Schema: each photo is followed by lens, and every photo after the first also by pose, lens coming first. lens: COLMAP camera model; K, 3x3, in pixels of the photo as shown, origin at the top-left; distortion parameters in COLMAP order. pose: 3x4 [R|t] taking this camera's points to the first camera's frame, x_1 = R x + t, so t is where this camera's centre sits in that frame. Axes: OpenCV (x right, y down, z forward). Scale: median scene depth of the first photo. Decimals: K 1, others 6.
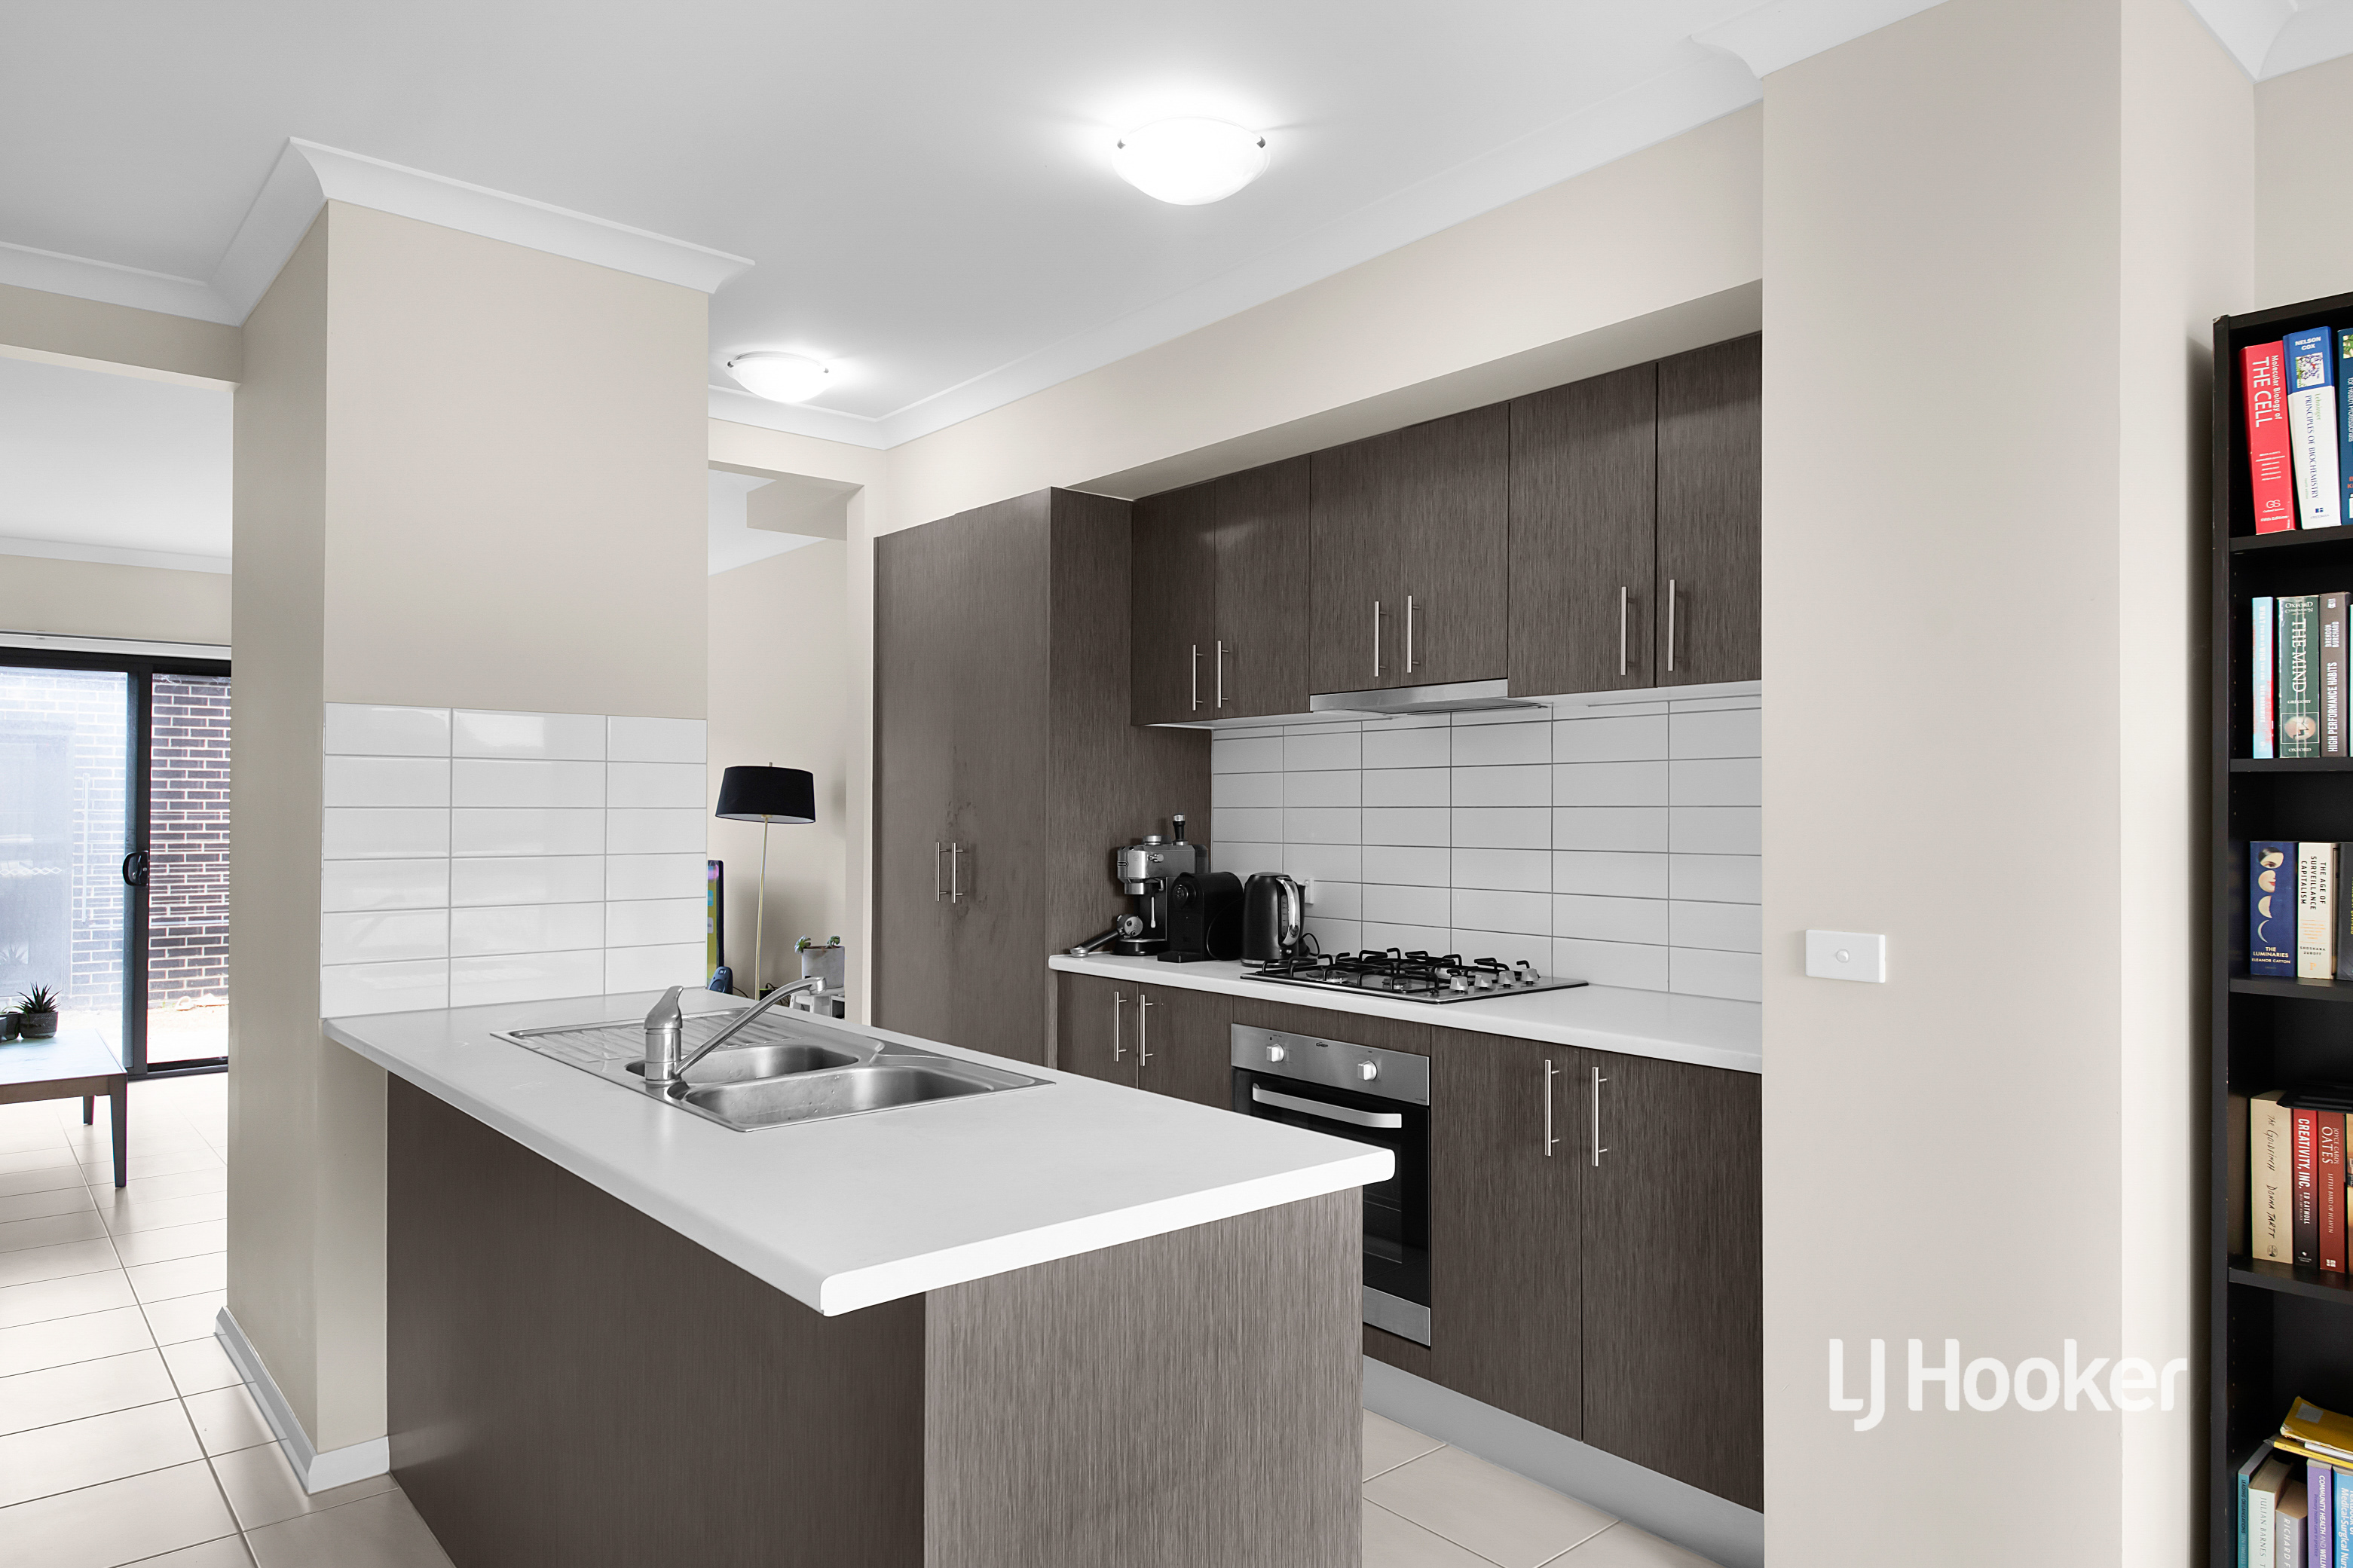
lens RADIAL K [[1449.1, 0, 1176.5], [0, 1449.1, 784.0], [0, 0, 1]] dist [0.042500, -0.000371]
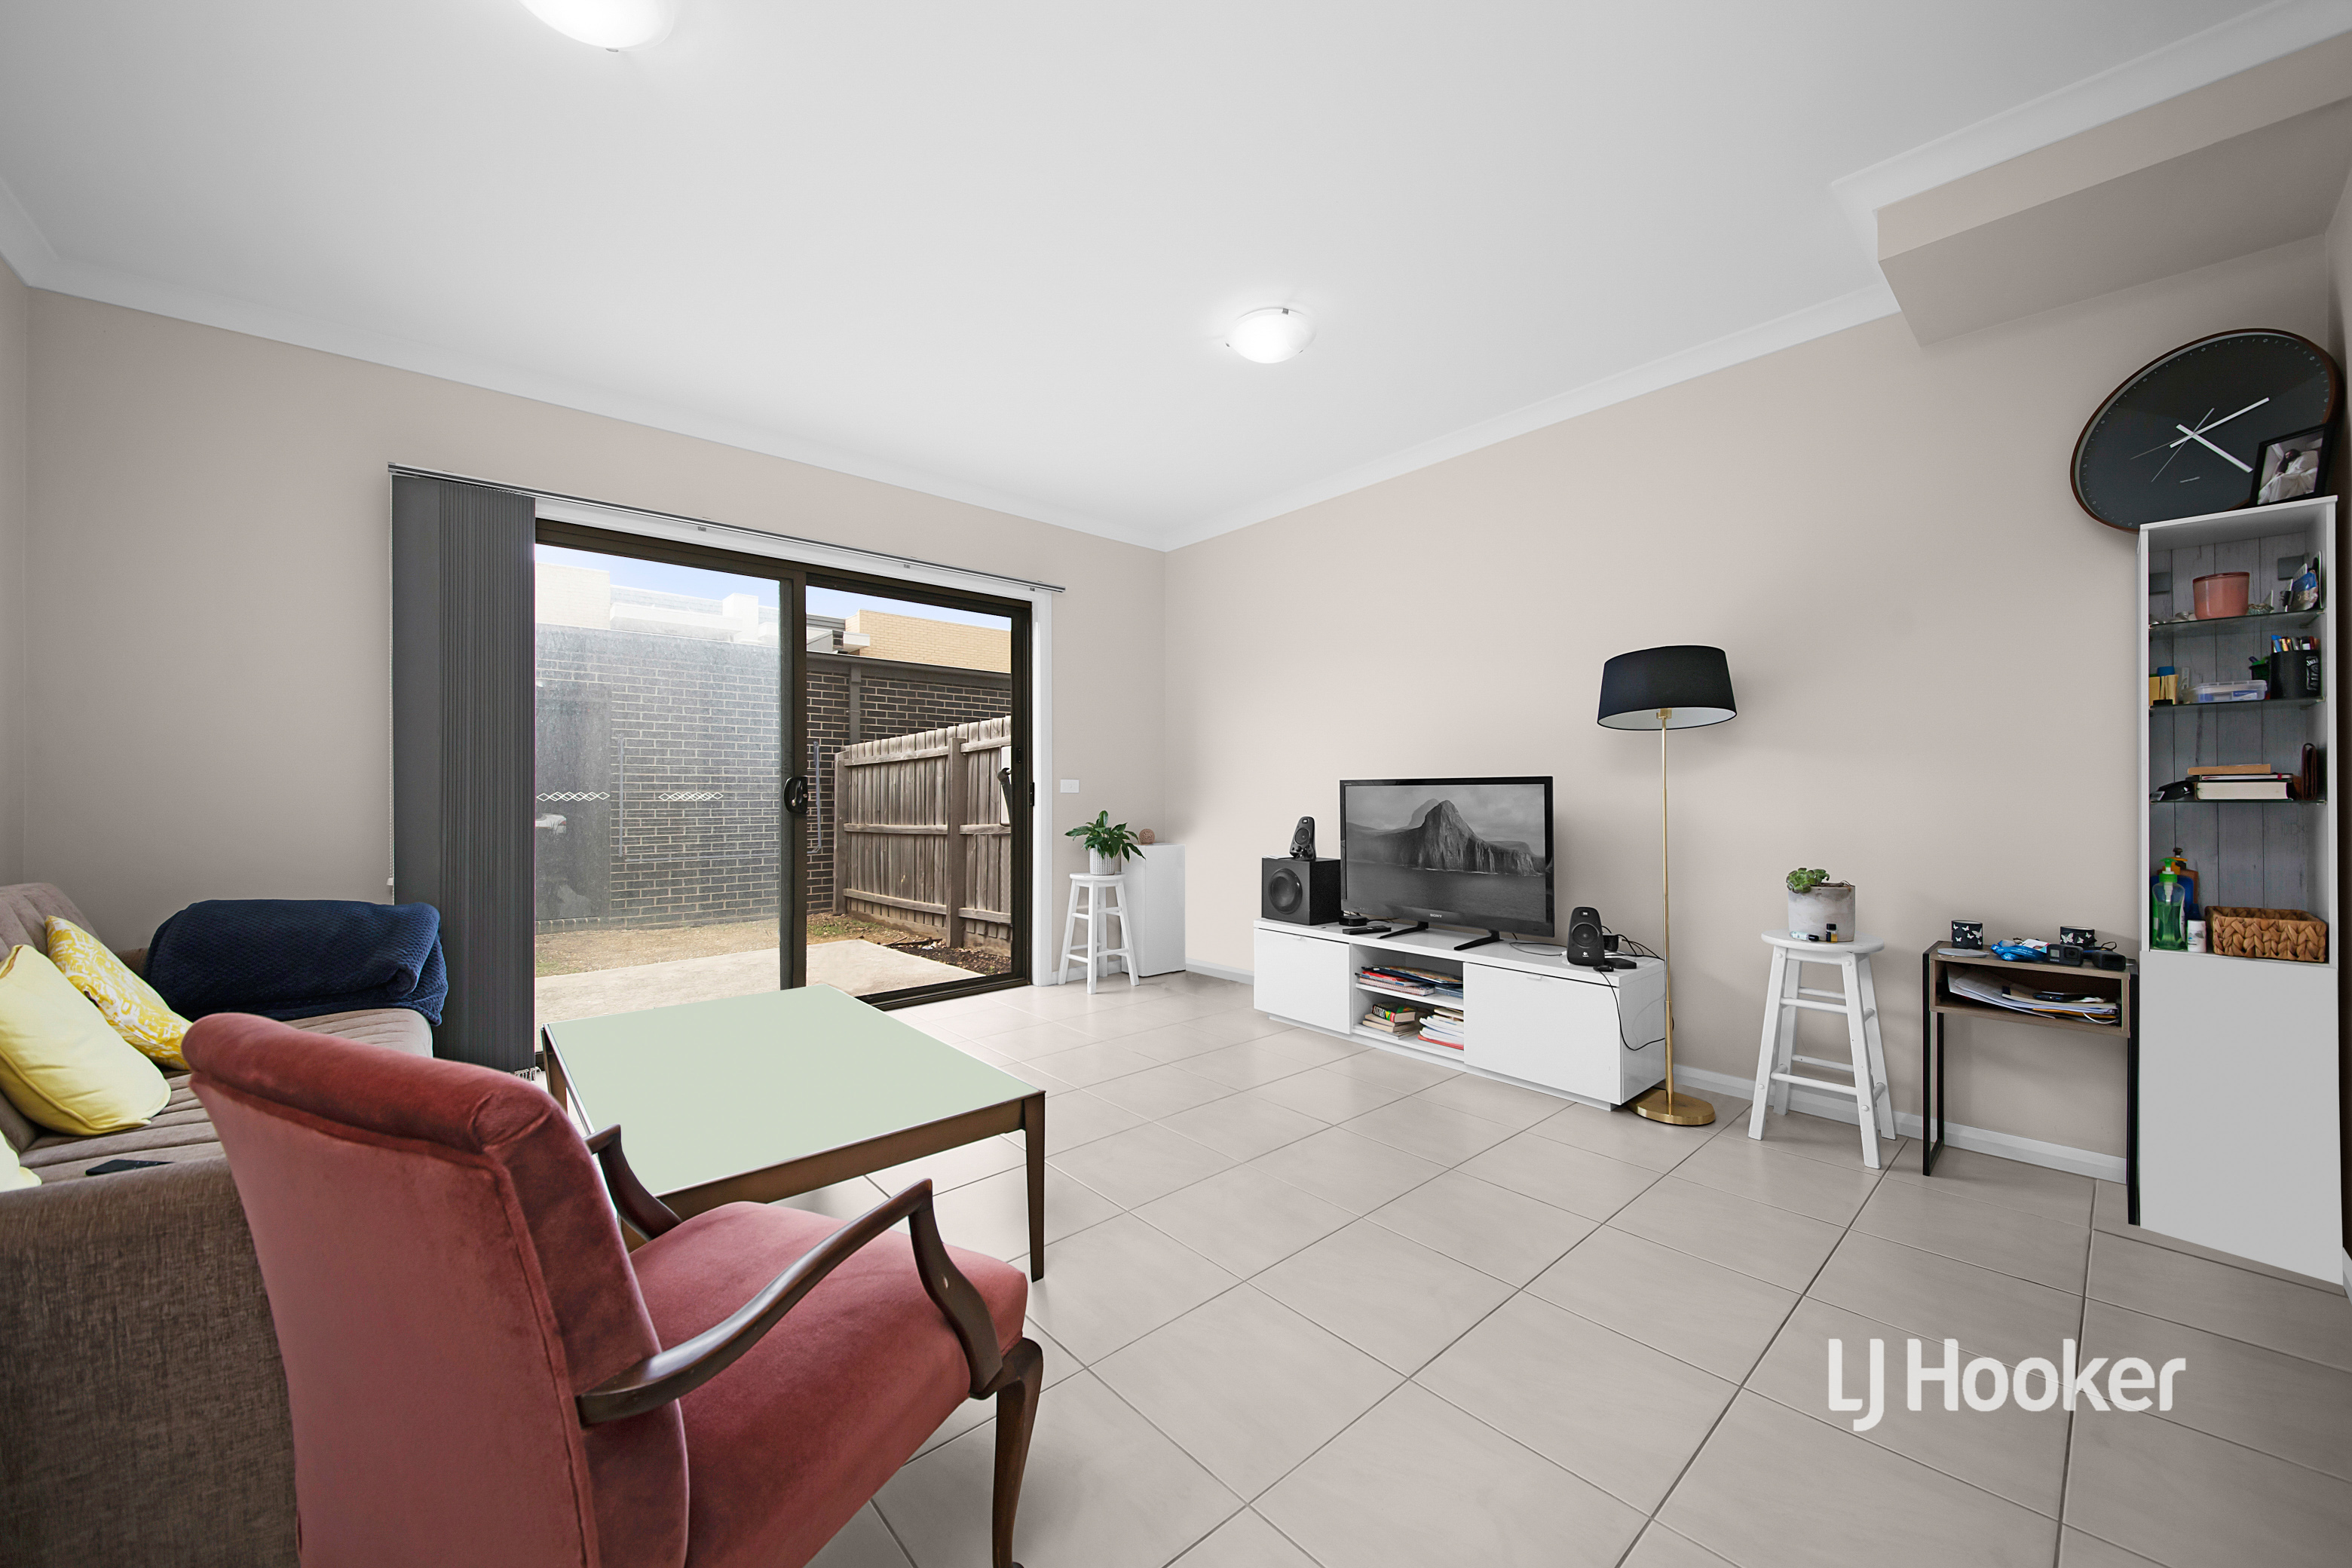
lens RADIAL K [[858.9, 0, 1176.0], [0, 858.9, 784.0], [0, 0, 1]] dist [0.006276, 0.000022]
pose [[0.999817, -0.005343, 0.018346, -1.025581], [0.005159, 0.999936, 0.010040, 0.099951], [-0.018399, -0.009943, 0.999781, 1.000886]]
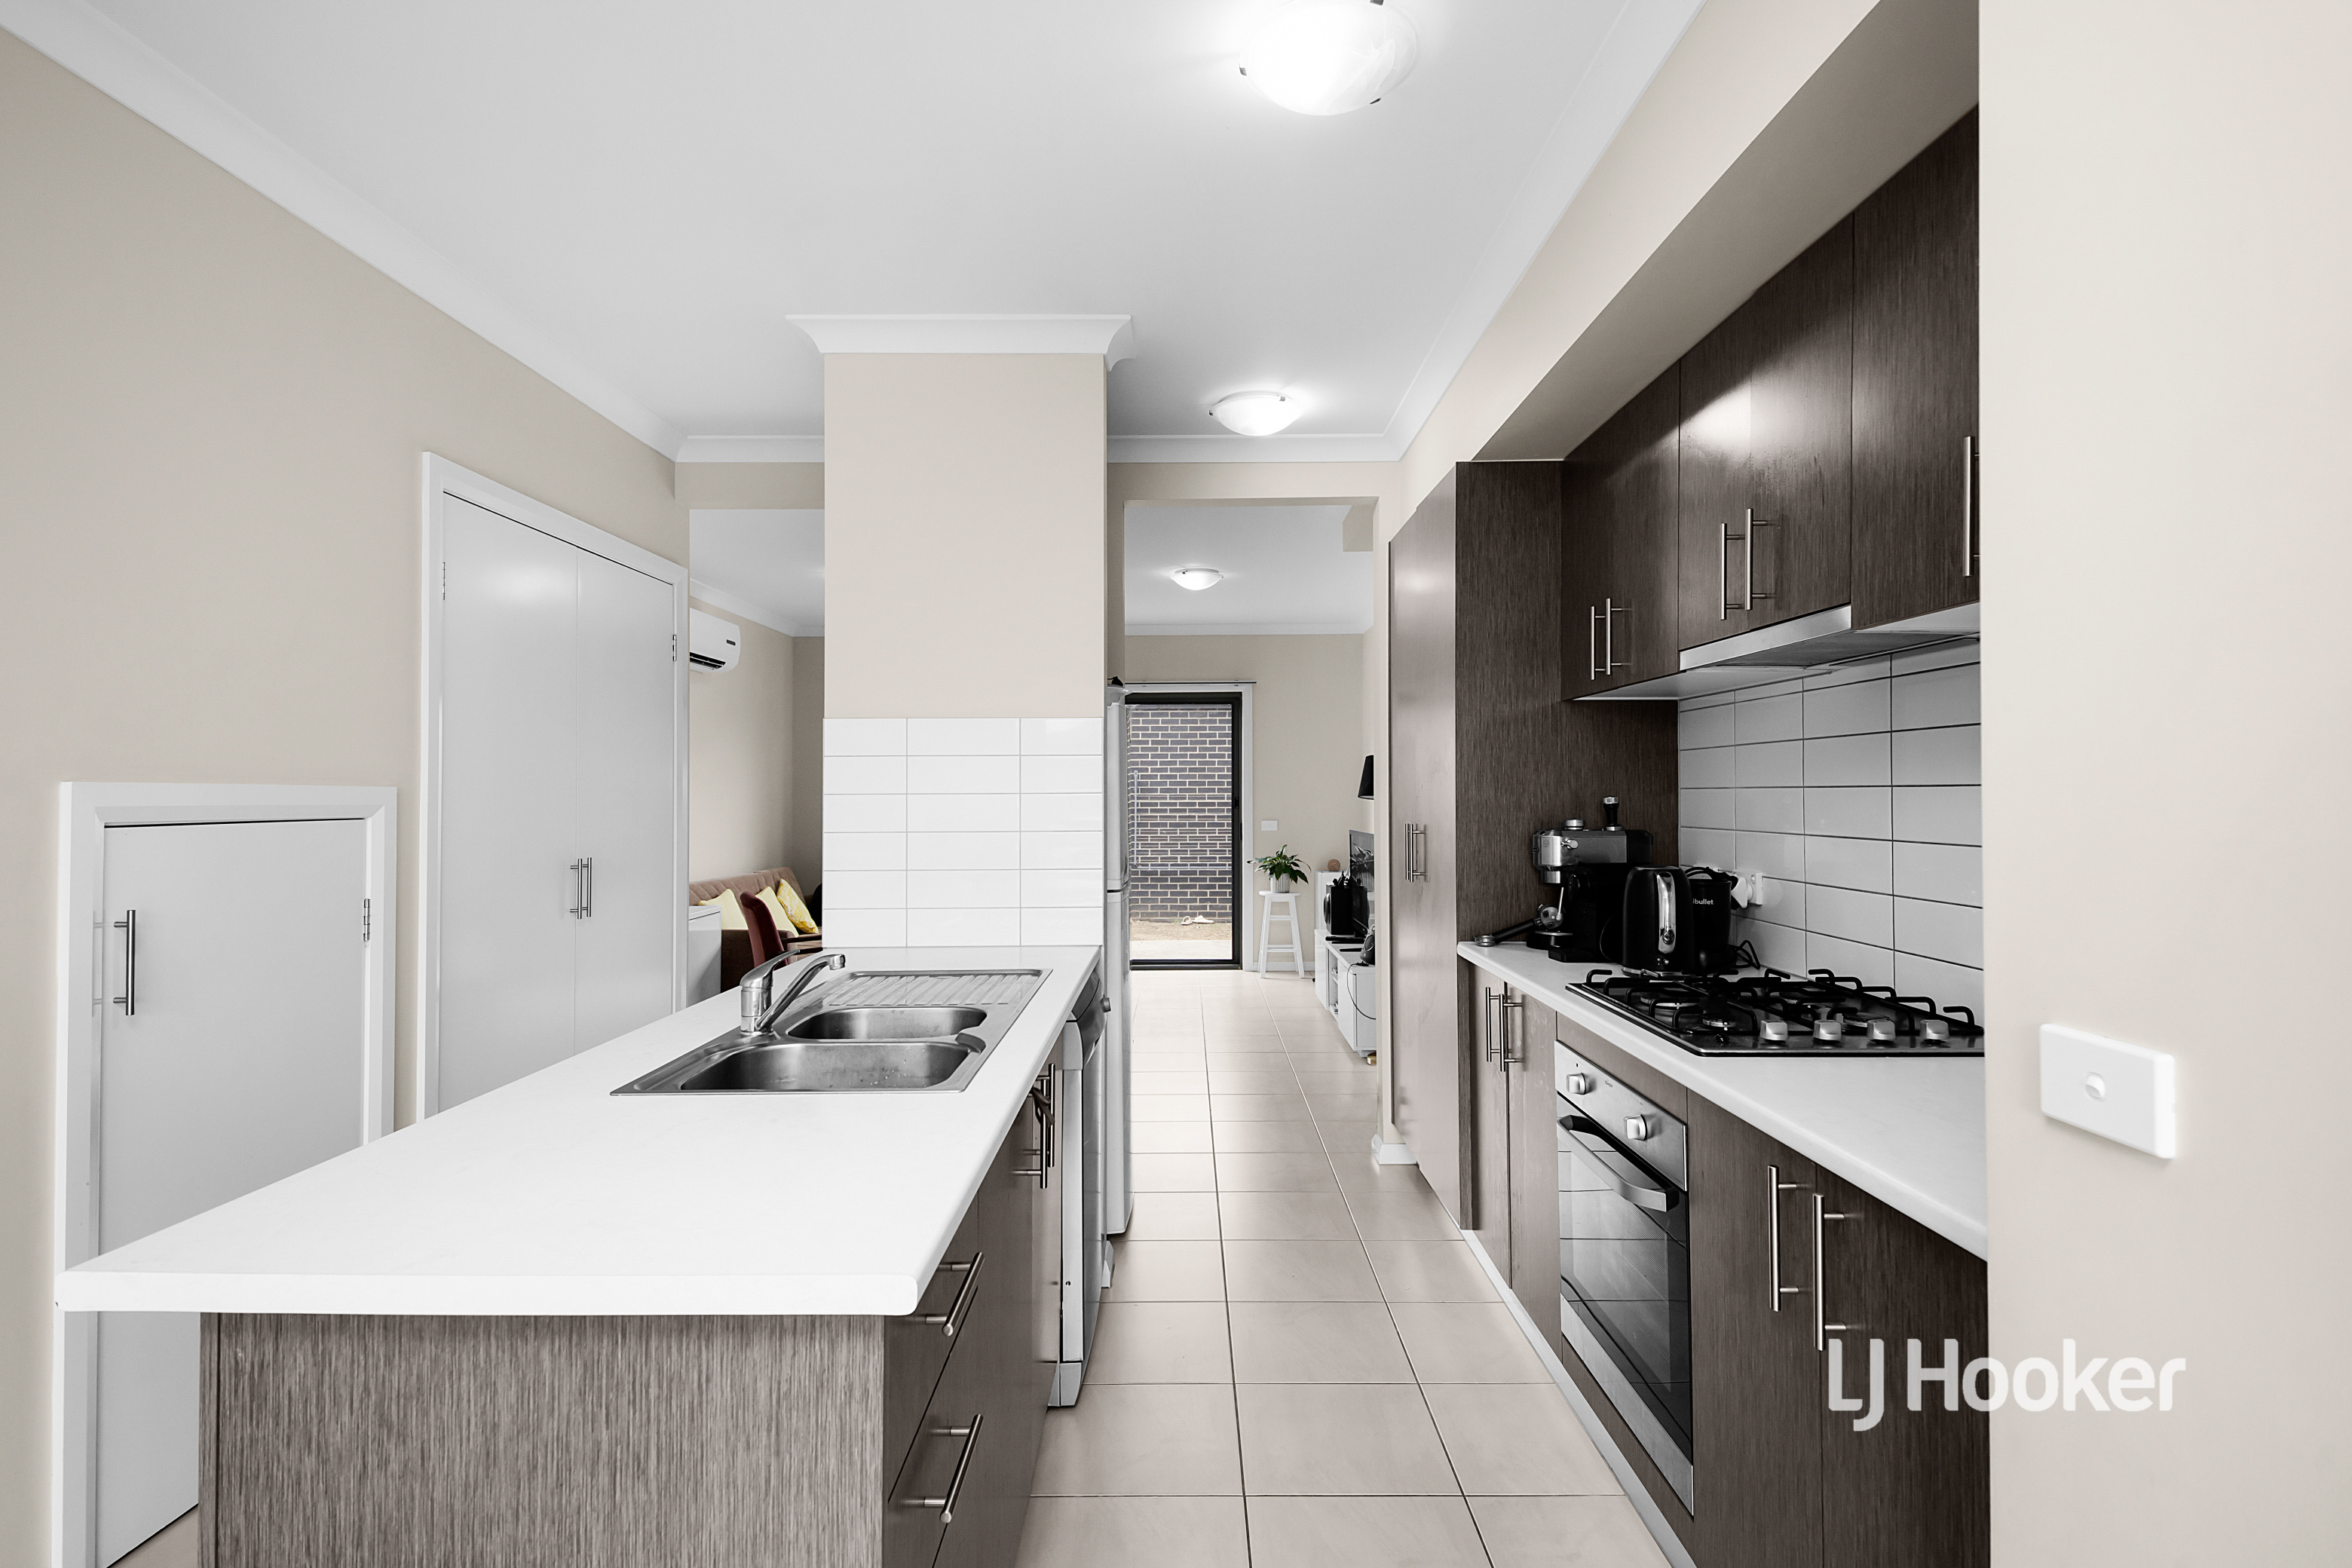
lens RADIAL K [[1145.2, 0, 1177.8], [0, 1145.2, 769.1], [0, 0, 1]] dist [0.012445, -0.017574]
pose [[0.755153, -0.019605, -0.655255, 0.344079], [0.019170, 0.999786, -0.007820, 0.005747], [0.655268, -0.006656, 0.755367, 0.368139]]
